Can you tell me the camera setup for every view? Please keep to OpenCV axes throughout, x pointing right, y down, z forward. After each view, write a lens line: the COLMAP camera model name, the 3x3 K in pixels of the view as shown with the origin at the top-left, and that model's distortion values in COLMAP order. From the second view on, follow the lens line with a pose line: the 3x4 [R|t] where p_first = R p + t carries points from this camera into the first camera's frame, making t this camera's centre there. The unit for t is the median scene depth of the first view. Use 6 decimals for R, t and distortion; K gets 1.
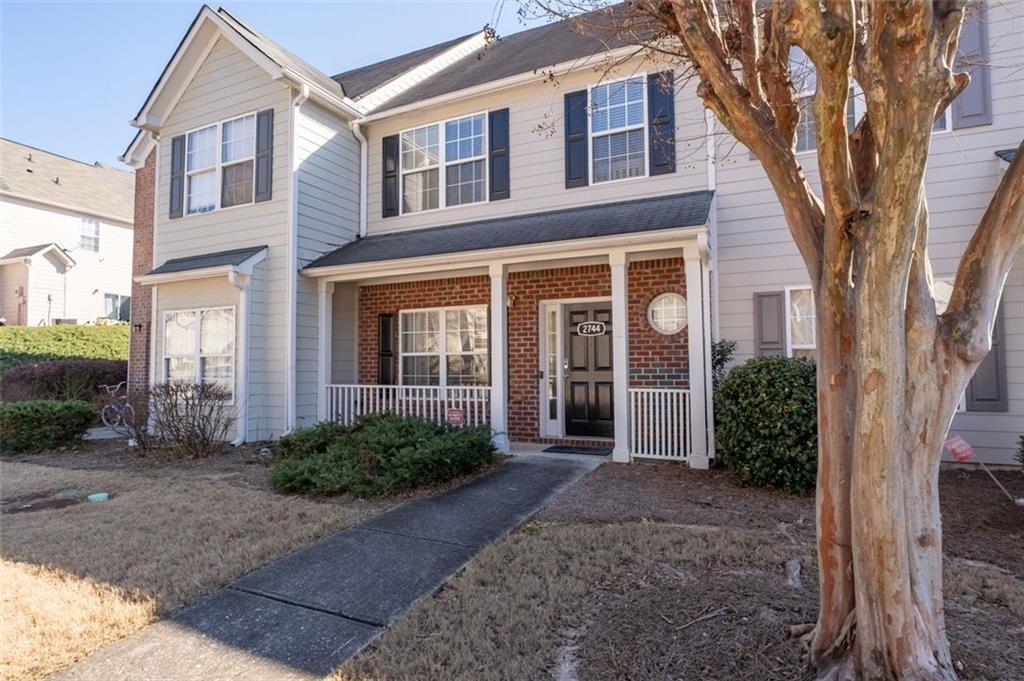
lens RADIAL K [[538.2, 0, 509.8], [0, 538.2, 338.2], [0, 0, 1]] dist [-0.000852, 0.000307]
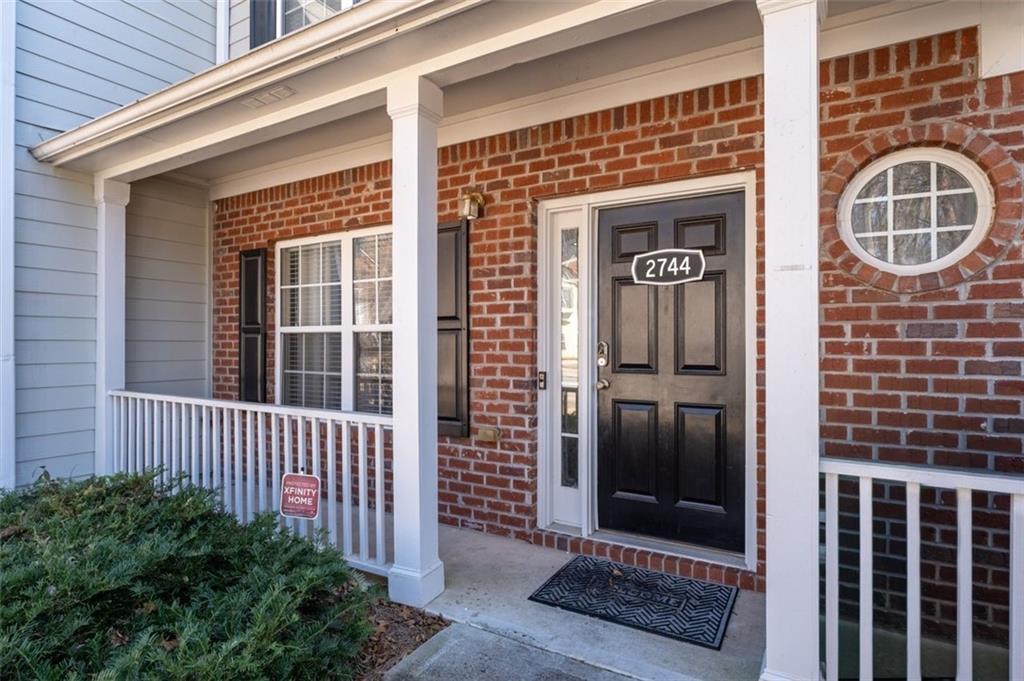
lens RADIAL K [[538.2, 0, 513.6], [0, 538.2, 340.1], [0, 0, 1]] dist [-0.000852, 0.000307]
pose [[0.996934, 0.006126, -0.078008, 0.068848], [-0.002124, 0.998682, 0.051276, 0.015230], [0.078219, -0.050953, 0.995633, 0.581363]]
